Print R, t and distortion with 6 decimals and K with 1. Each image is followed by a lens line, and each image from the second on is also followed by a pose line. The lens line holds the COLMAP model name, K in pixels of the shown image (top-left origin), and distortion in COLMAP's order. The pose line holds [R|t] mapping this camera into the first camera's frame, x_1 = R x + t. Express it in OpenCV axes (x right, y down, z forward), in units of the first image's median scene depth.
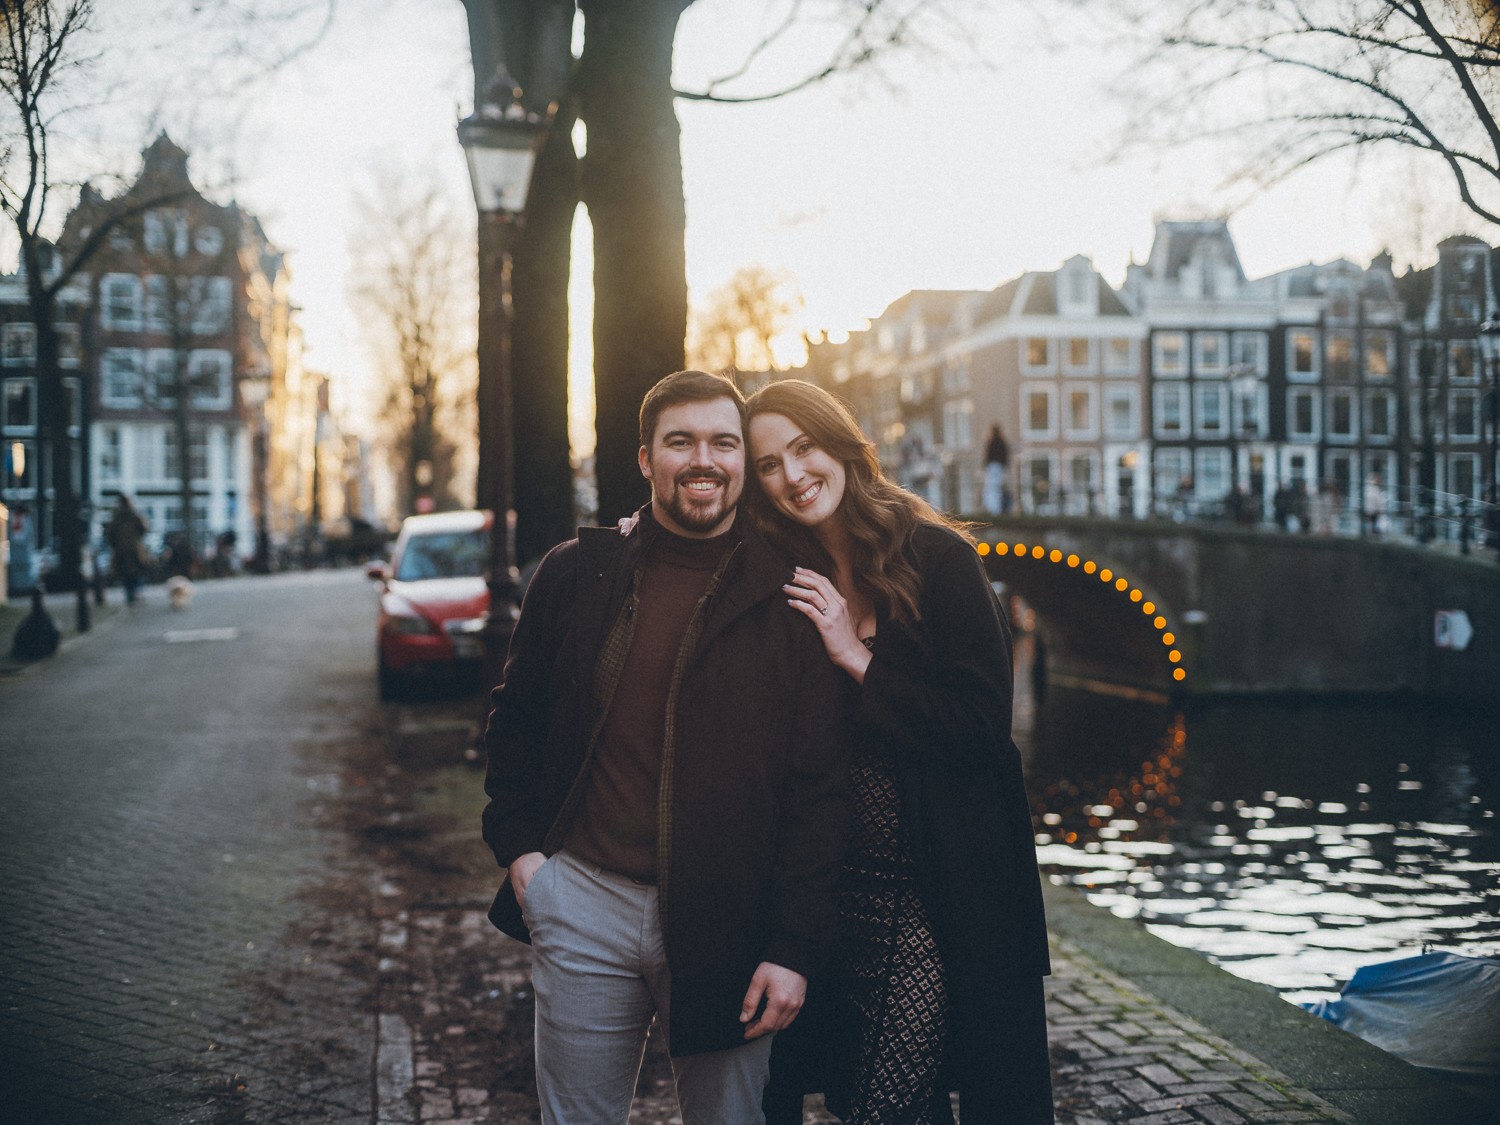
lens RADIAL K [[2052.4, 0, 750.0], [0, 2052.4, 562.5], [0, 0, 1]] dist [-0.112131, 0.094320]
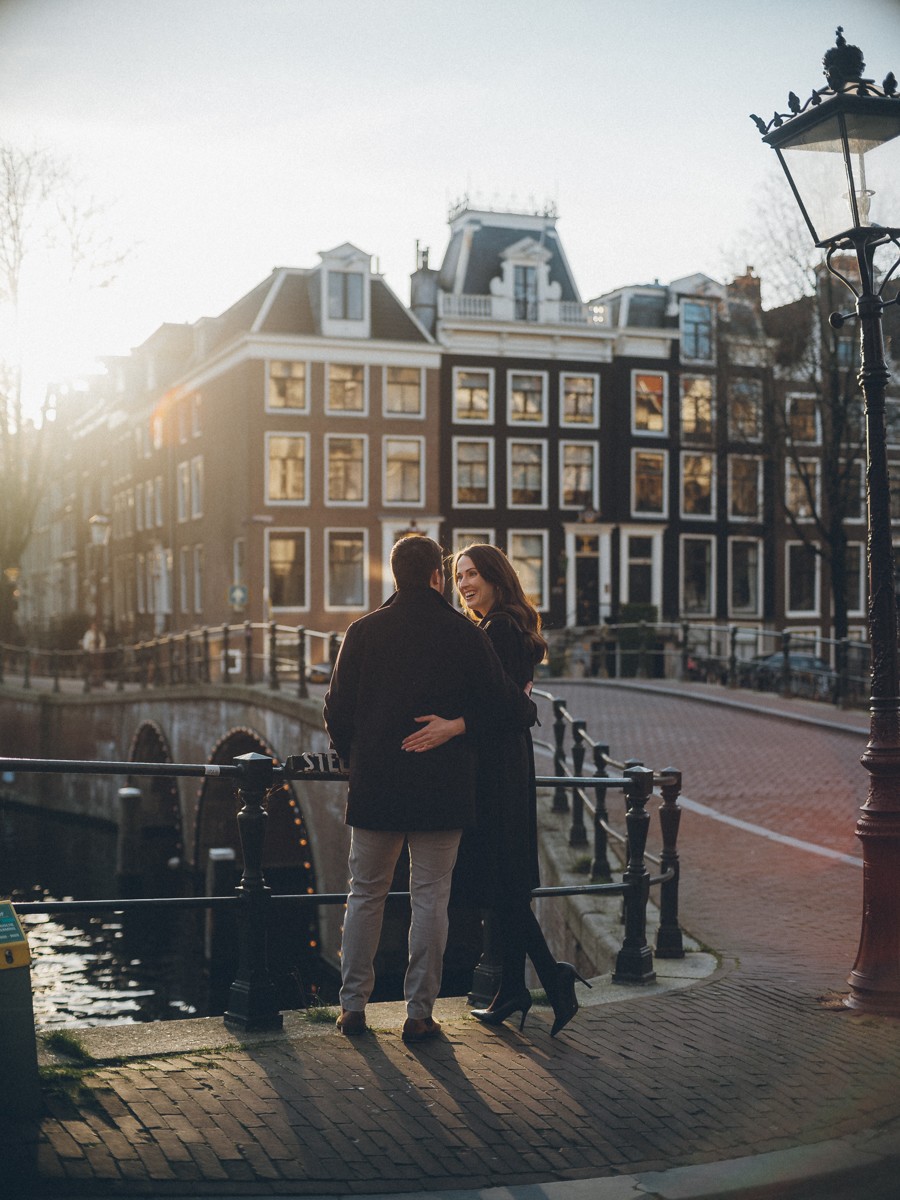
lens RADIAL K [[1602.6, 0, 450.0], [0, 1602.6, 600.0], [0, 0, 1]] dist [-0.113407, 0.039954]
pose [[0.977755, 0.013218, 0.209332, 0.133411], [-0.011315, 0.999883, -0.010286, -0.039108], [-0.209444, 0.007689, 0.977790, 0.741109]]
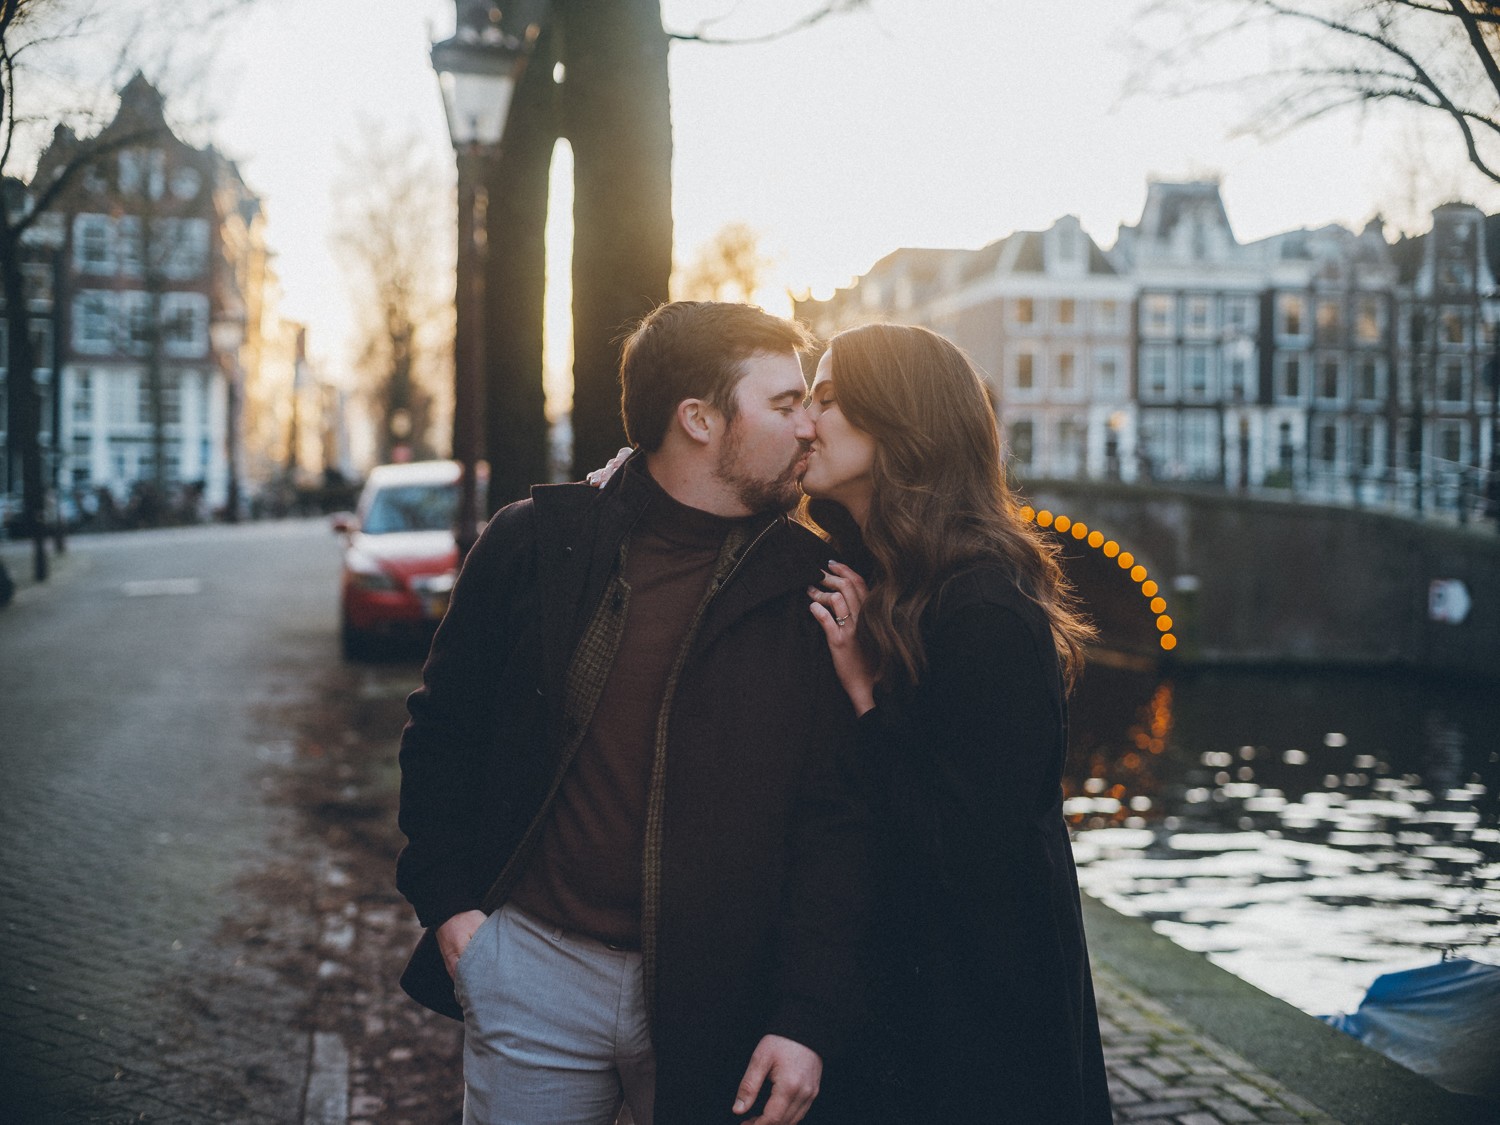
lens RADIAL K [[2052.4, 0, 750.0], [0, 2052.4, 562.5], [0, 0, 1]] dist [-0.112131, 0.094320]
pose [[0.999809, 0.016353, 0.010657, -0.000951], [-0.016578, 0.999633, 0.021419, -0.000617], [-0.010303, -0.021592, 0.999714, 0.018669]]
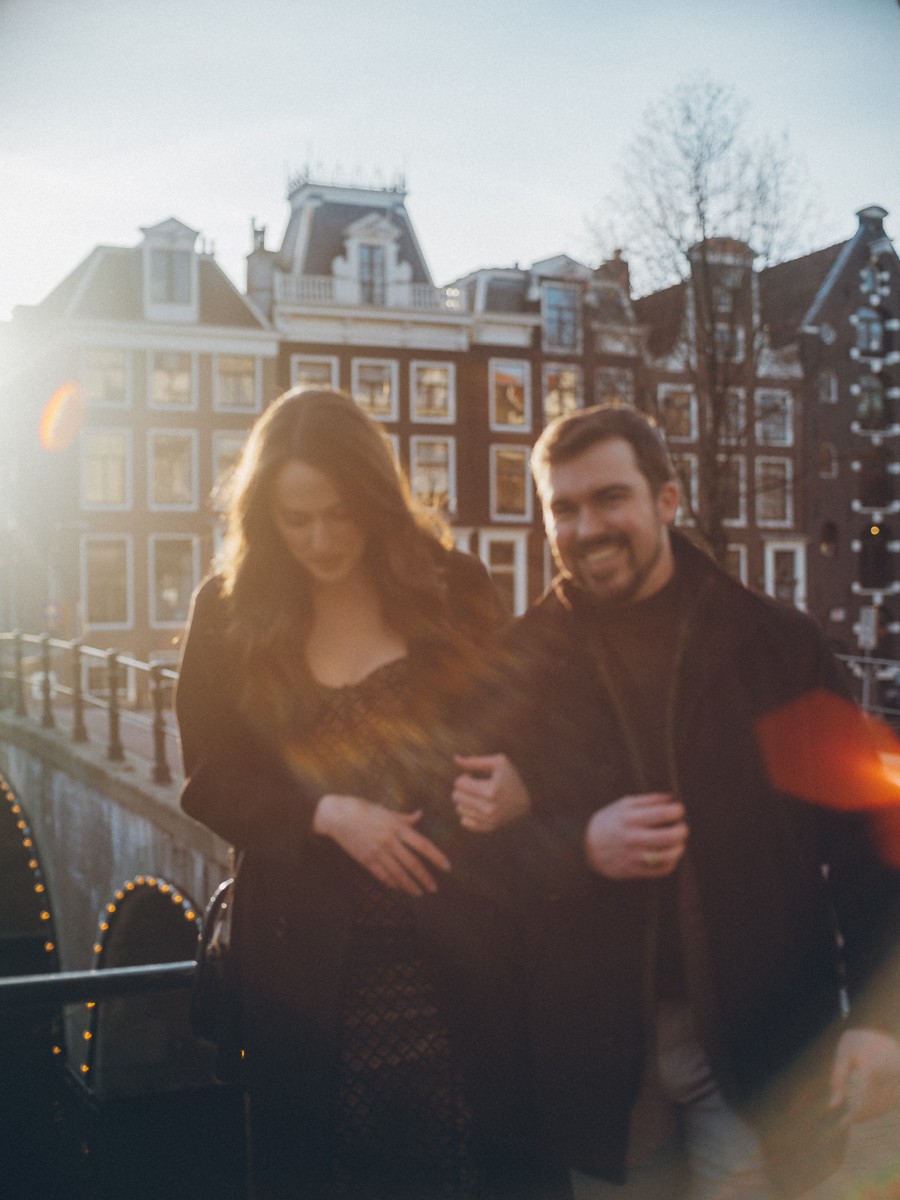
lens RADIAL K [[1641.9, 0, 450.0], [0, 1641.9, 600.0], [0, 0, 1]] dist [-0.112131, 0.094320]
pose [[0.957898, 0.003375, 0.287090, 0.160961], [0.003367, 0.999730, -0.022987, -0.035946], [-0.287090, 0.022986, 0.957628, 0.804820]]
